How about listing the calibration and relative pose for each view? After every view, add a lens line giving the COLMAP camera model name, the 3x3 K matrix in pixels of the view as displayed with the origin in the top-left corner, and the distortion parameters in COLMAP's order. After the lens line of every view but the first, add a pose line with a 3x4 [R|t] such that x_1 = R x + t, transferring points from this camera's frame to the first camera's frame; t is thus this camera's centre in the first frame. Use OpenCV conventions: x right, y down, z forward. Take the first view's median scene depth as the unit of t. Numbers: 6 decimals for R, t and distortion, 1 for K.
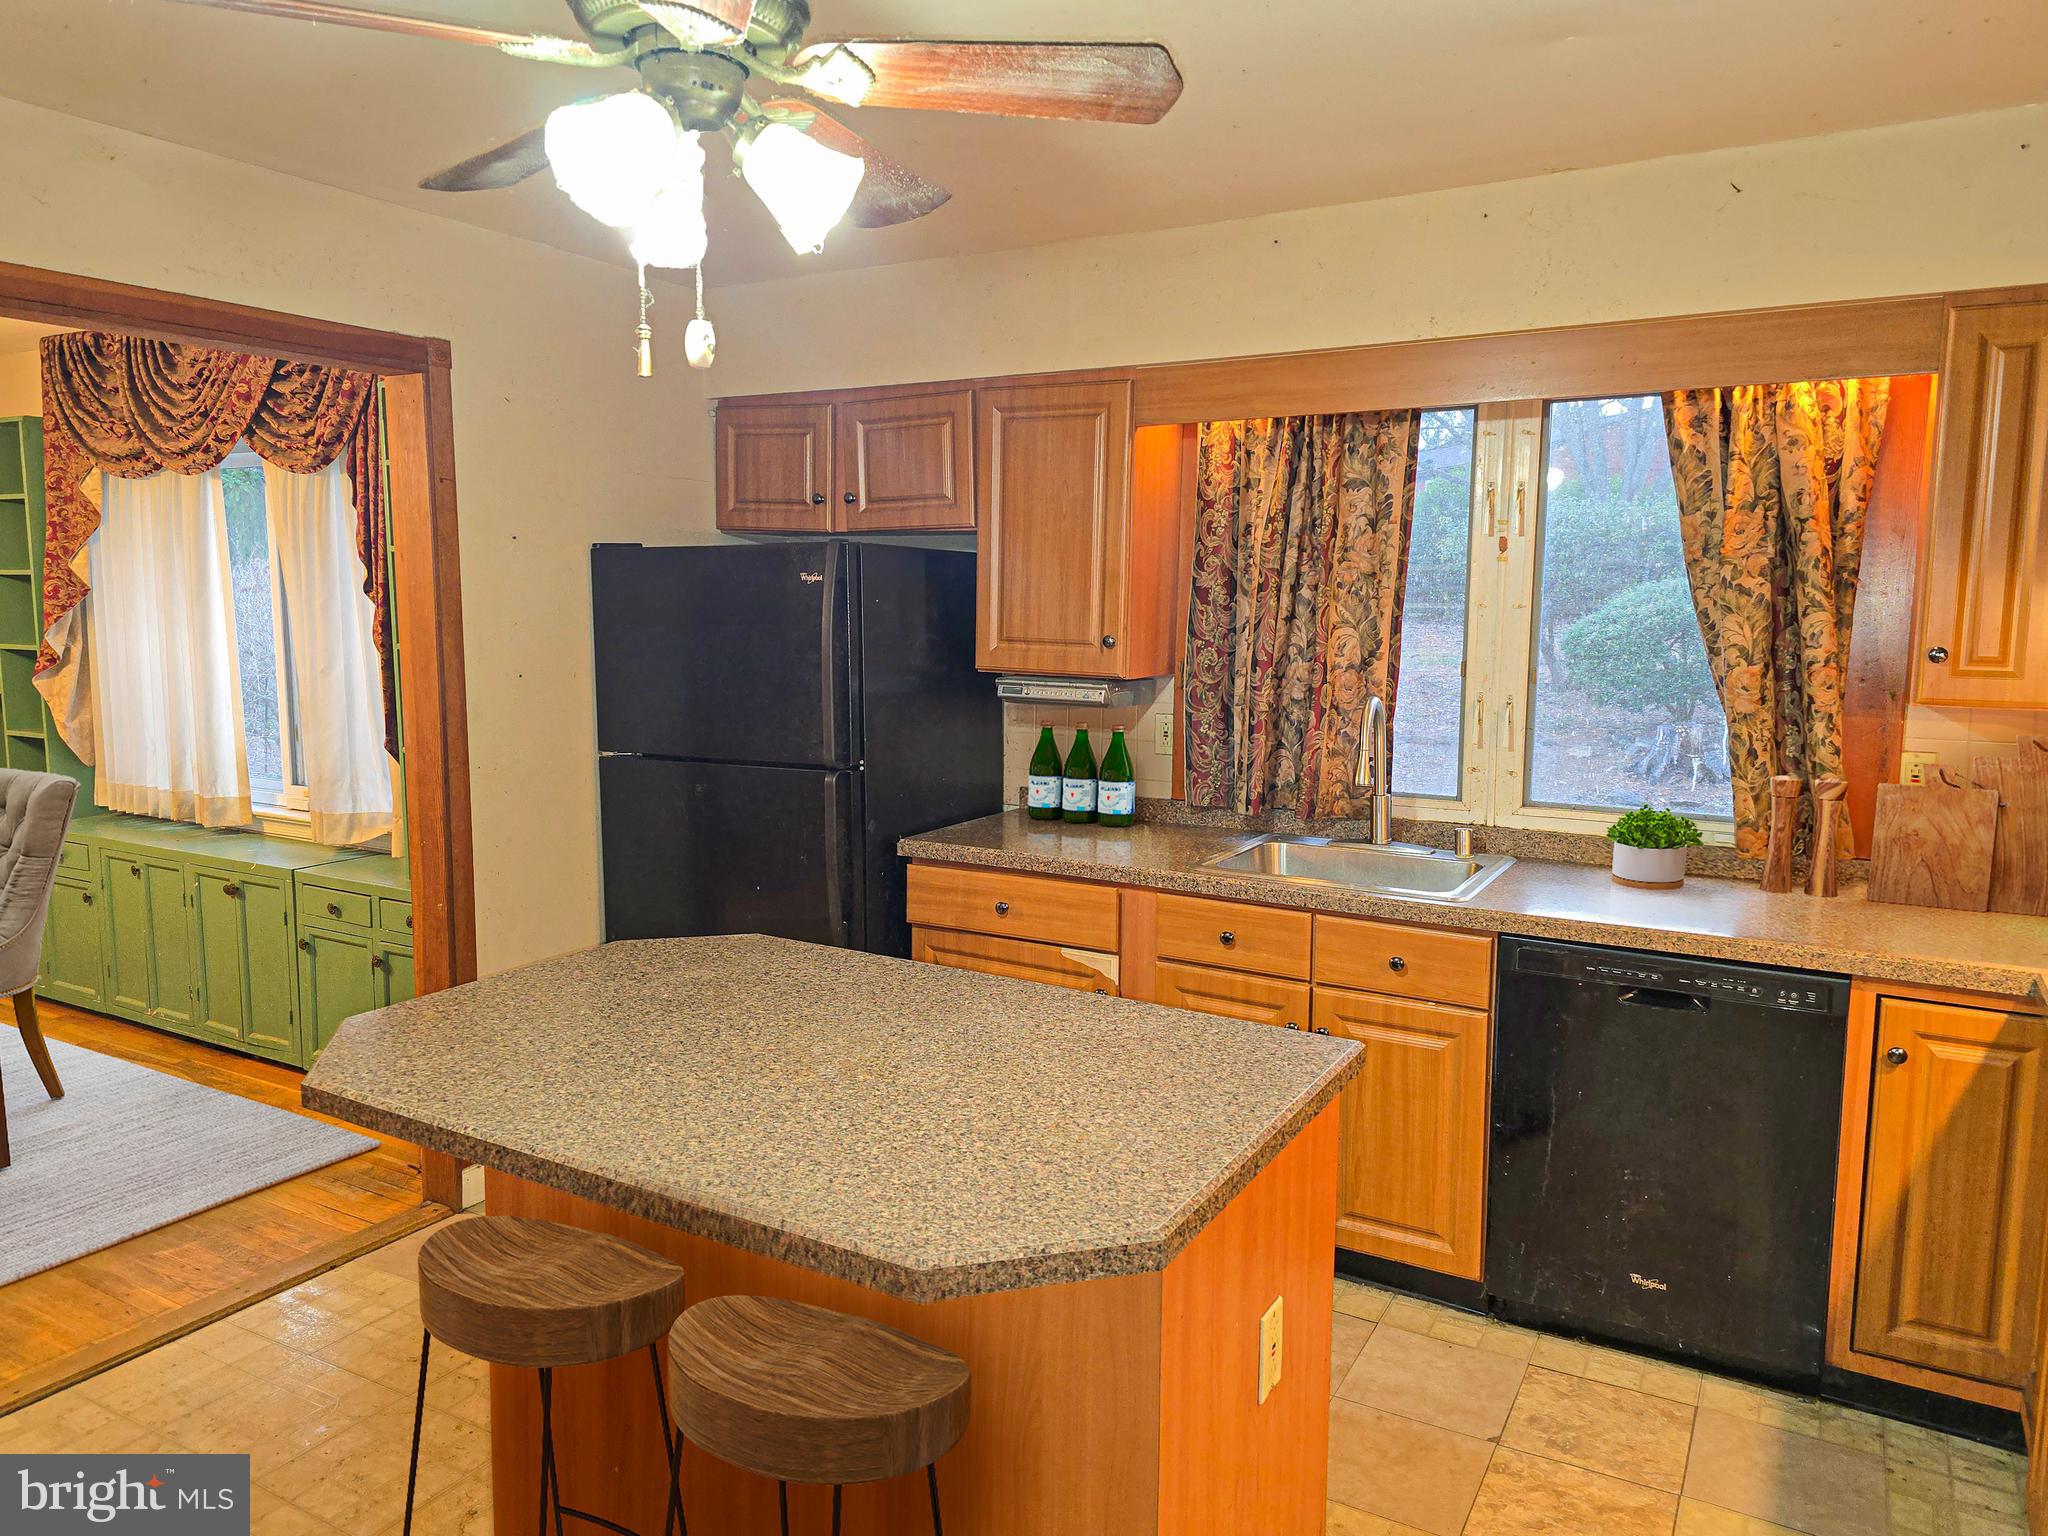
lens RADIAL K [[1409.3, 0, 1018.5], [0, 1409.3, 764.9], [0, 0, 1]] dist [0.073028, -0.073793]
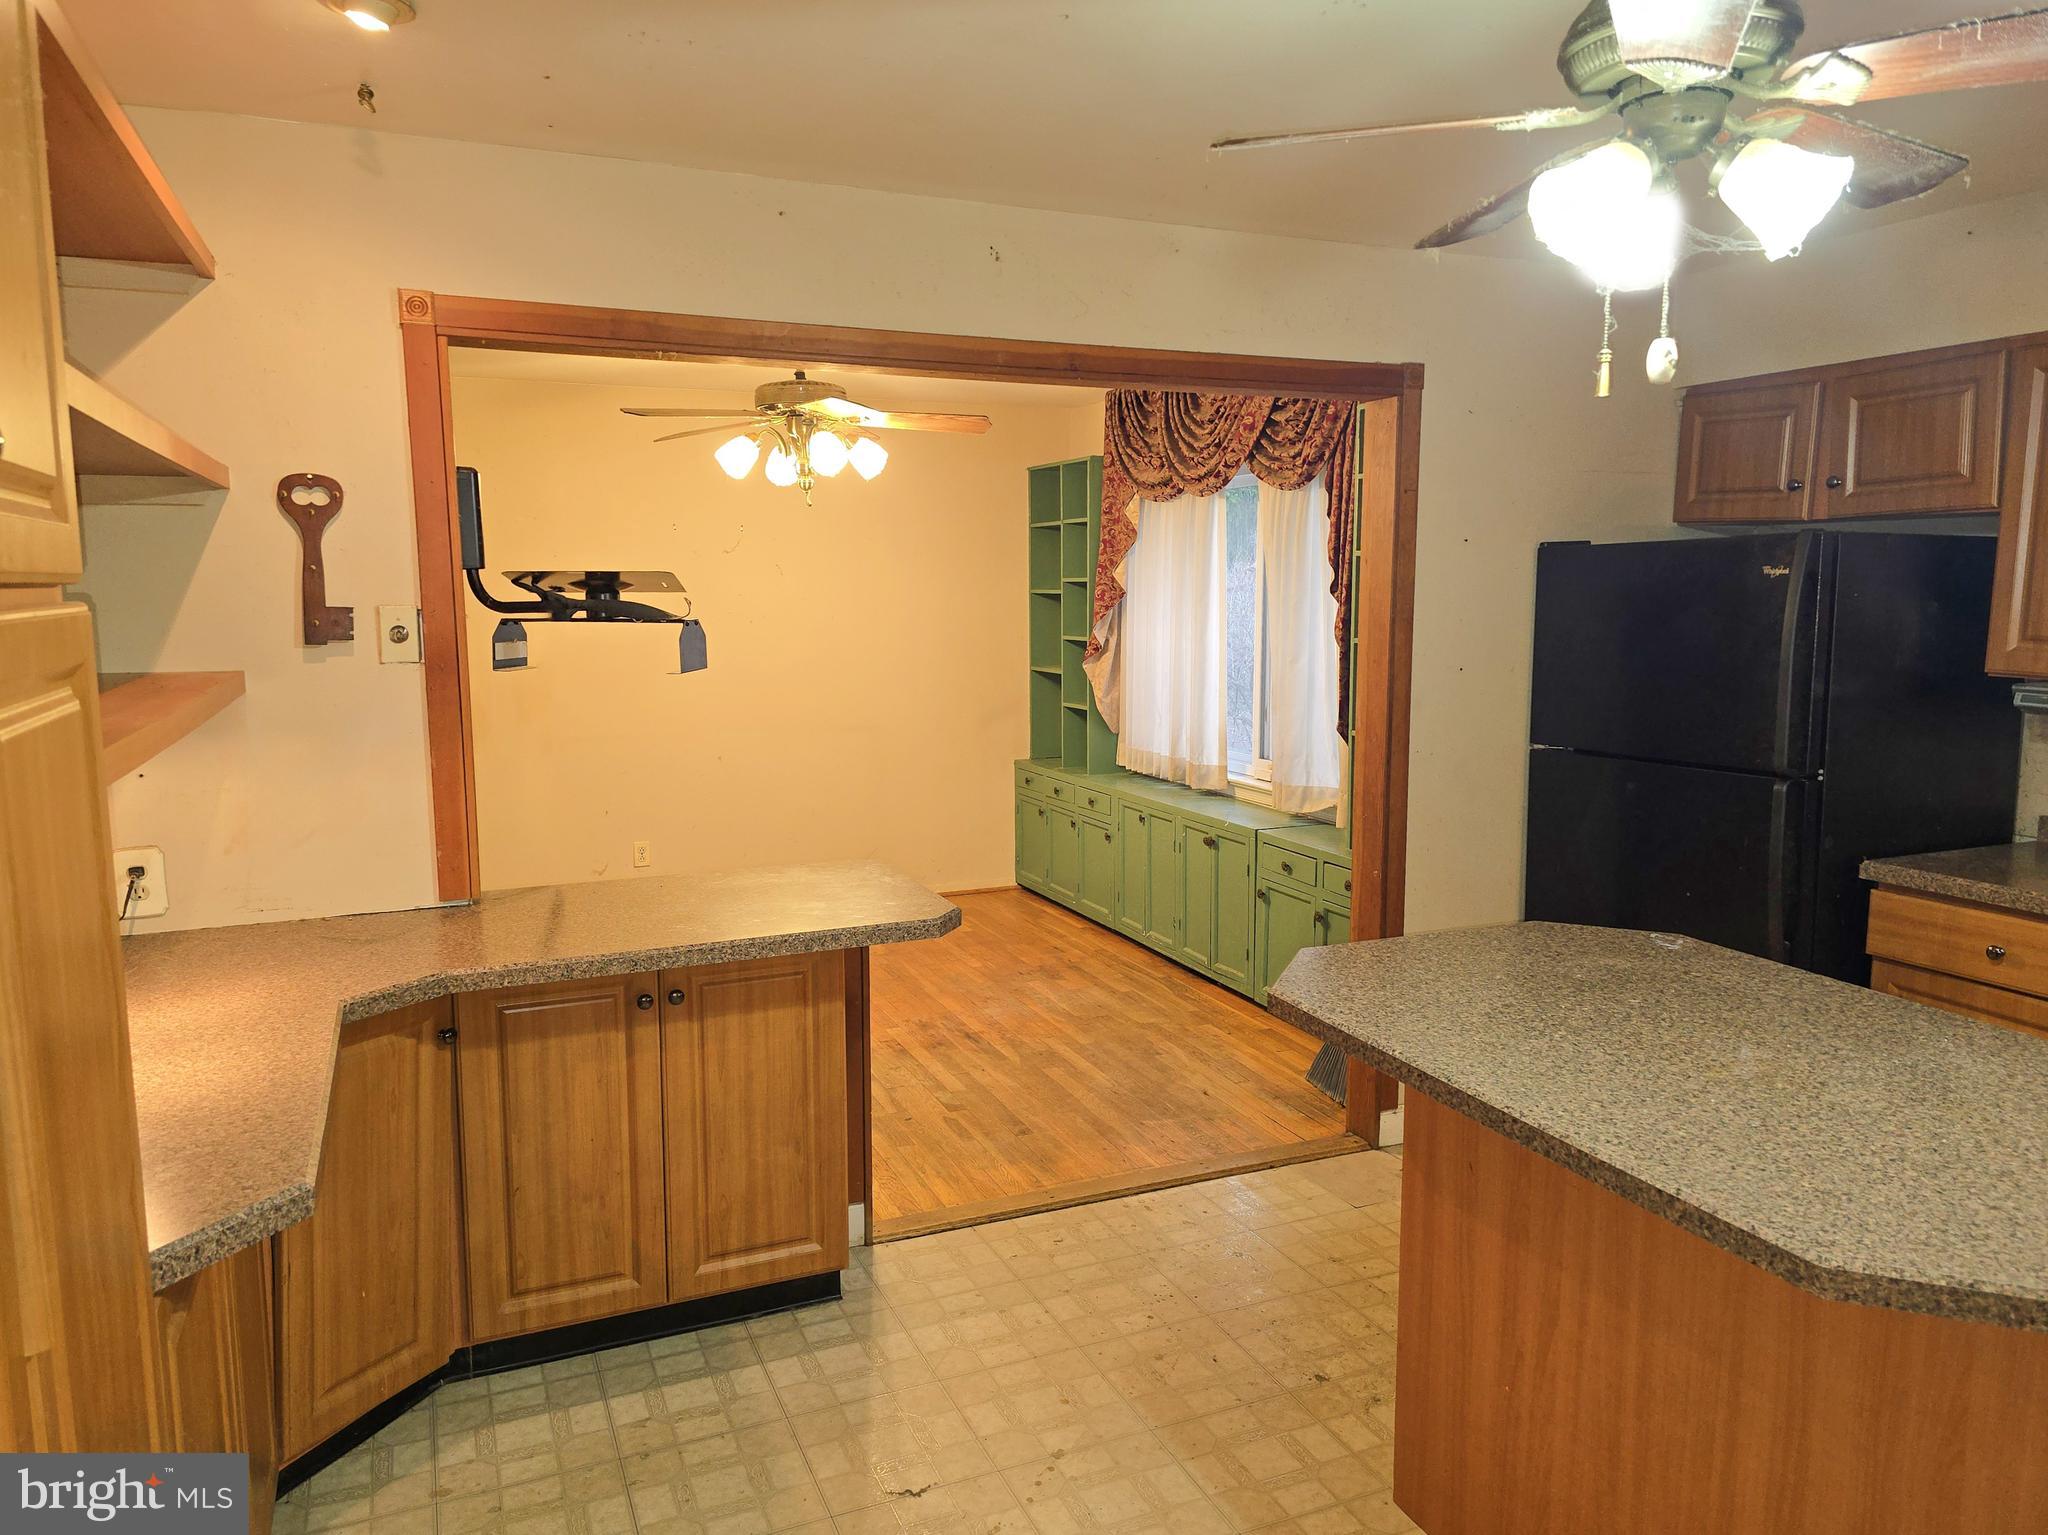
lens RADIAL K [[1409.3, 0, 1018.5], [0, 1409.3, 764.4], [0, 0, 1]] dist [0.073028, -0.073793]
pose [[0.804463, 0.067136, -0.590196, 0.015768], [-0.064894, 0.997578, 0.025024, 0.003498], [0.590447, 0.018169, 0.806872, -0.053242]]
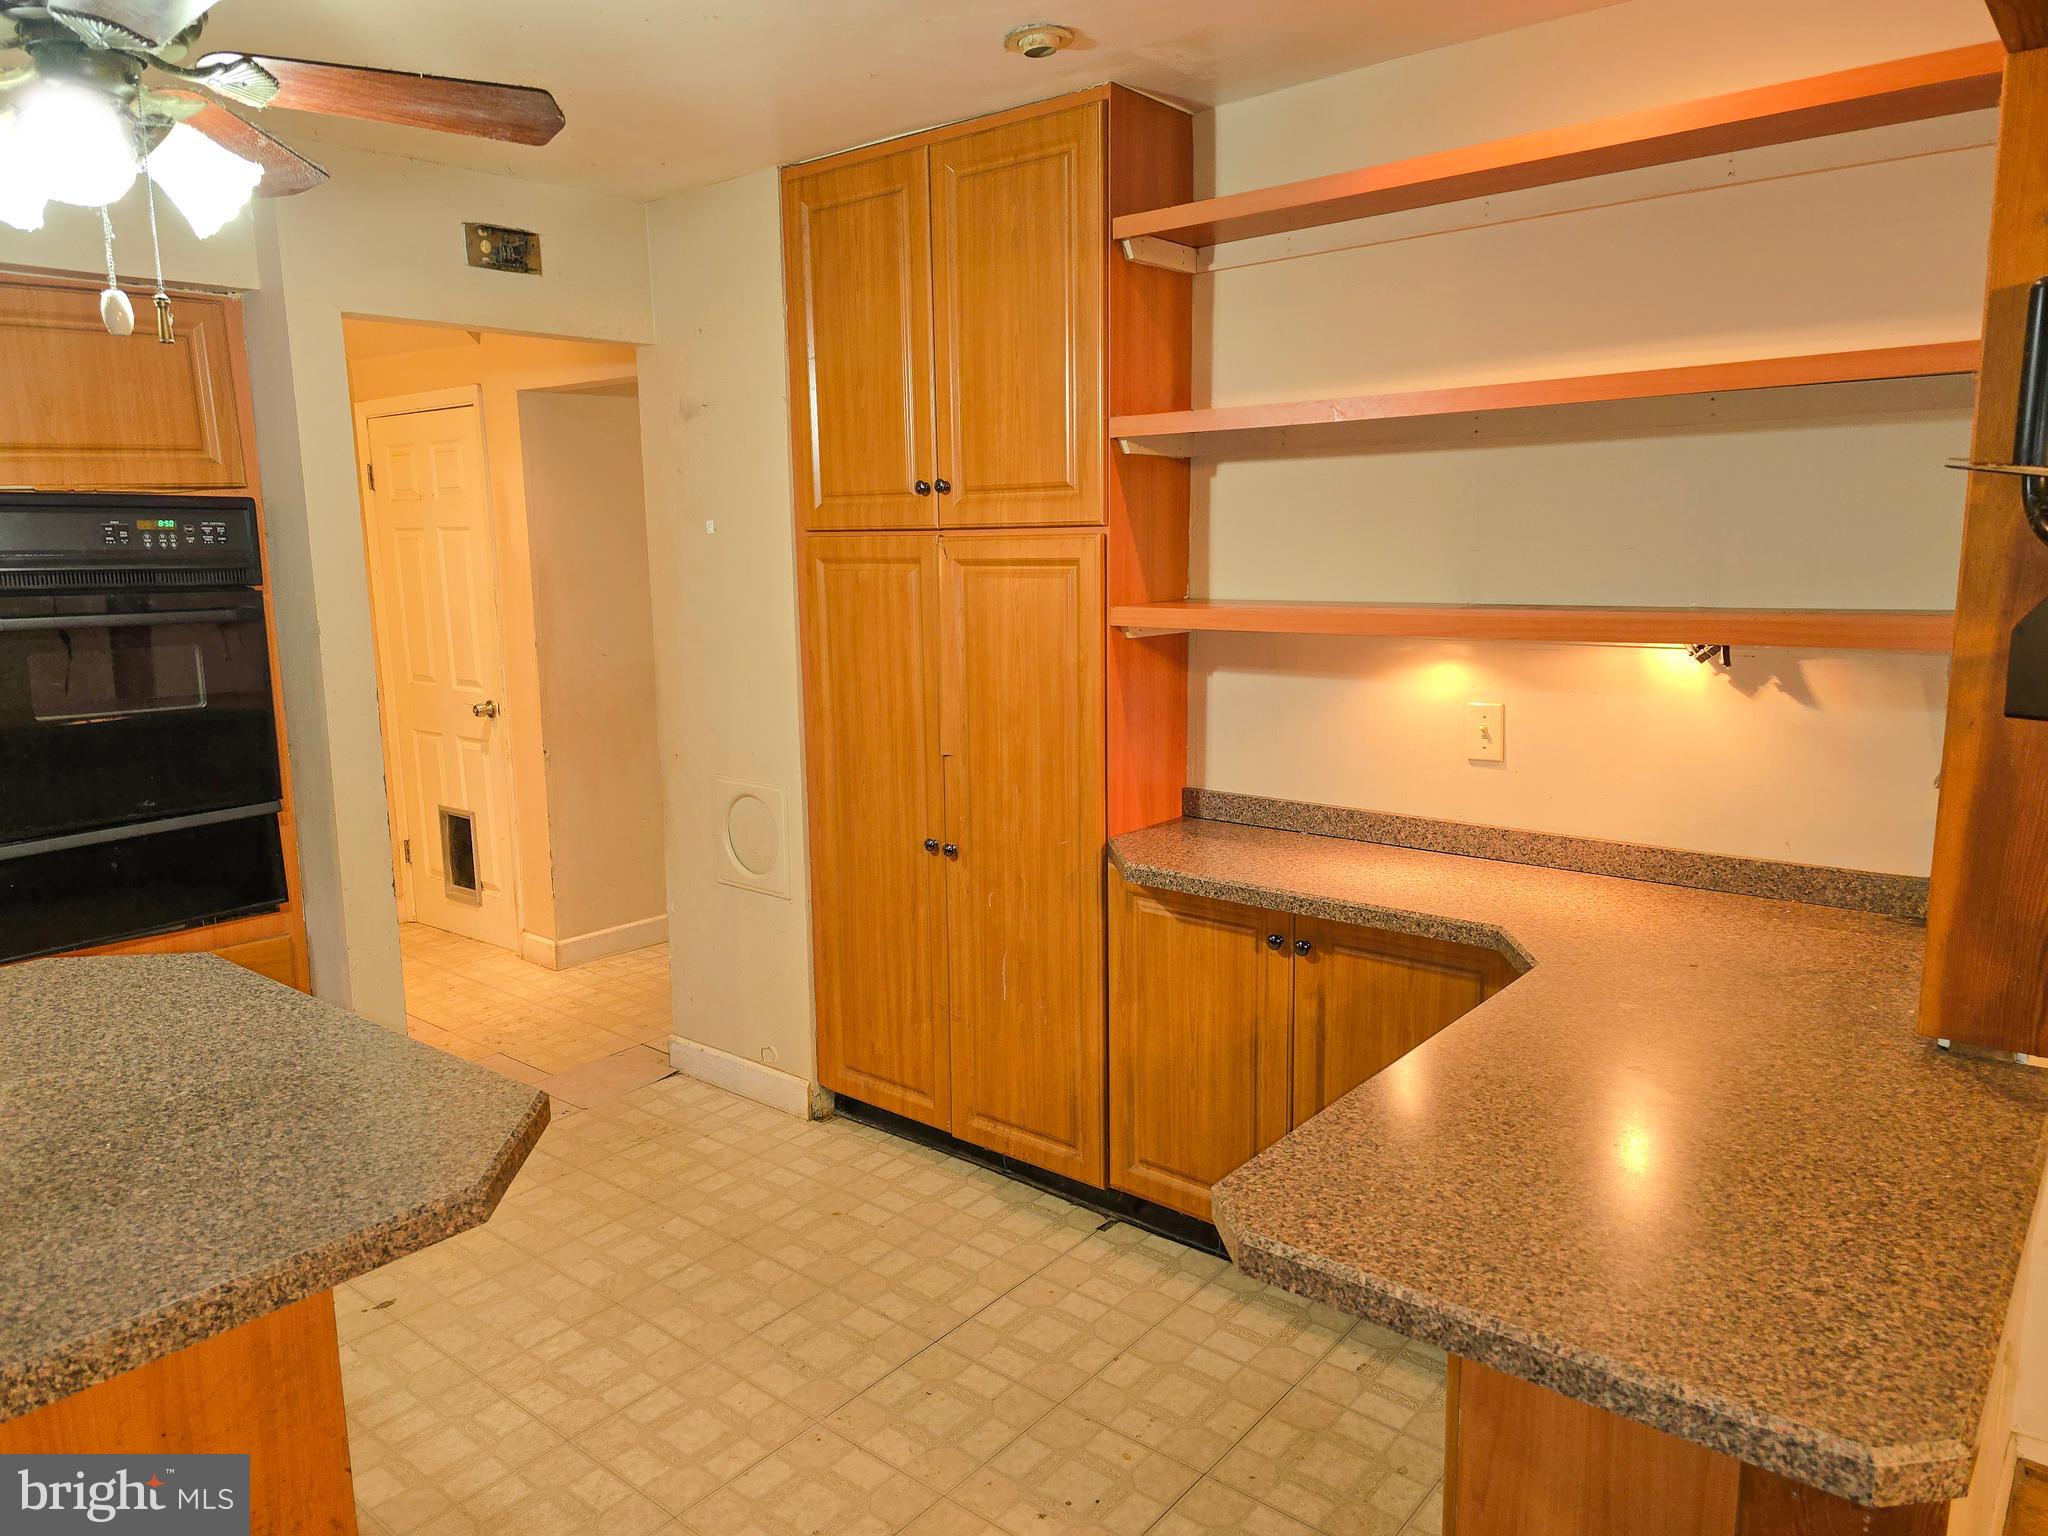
lens RADIAL K [[1372.0, 0, 1028.2], [0, 1372.0, 761.9], [0, 0, 1]] dist [0.075051, -0.071649]
pose [[-0.985852, -0.020649, 0.166341, -0.409505], [0.027766, 0.958554, 0.283555, -0.094957], [-0.165302, 0.284162, -0.944419, 0.748463]]
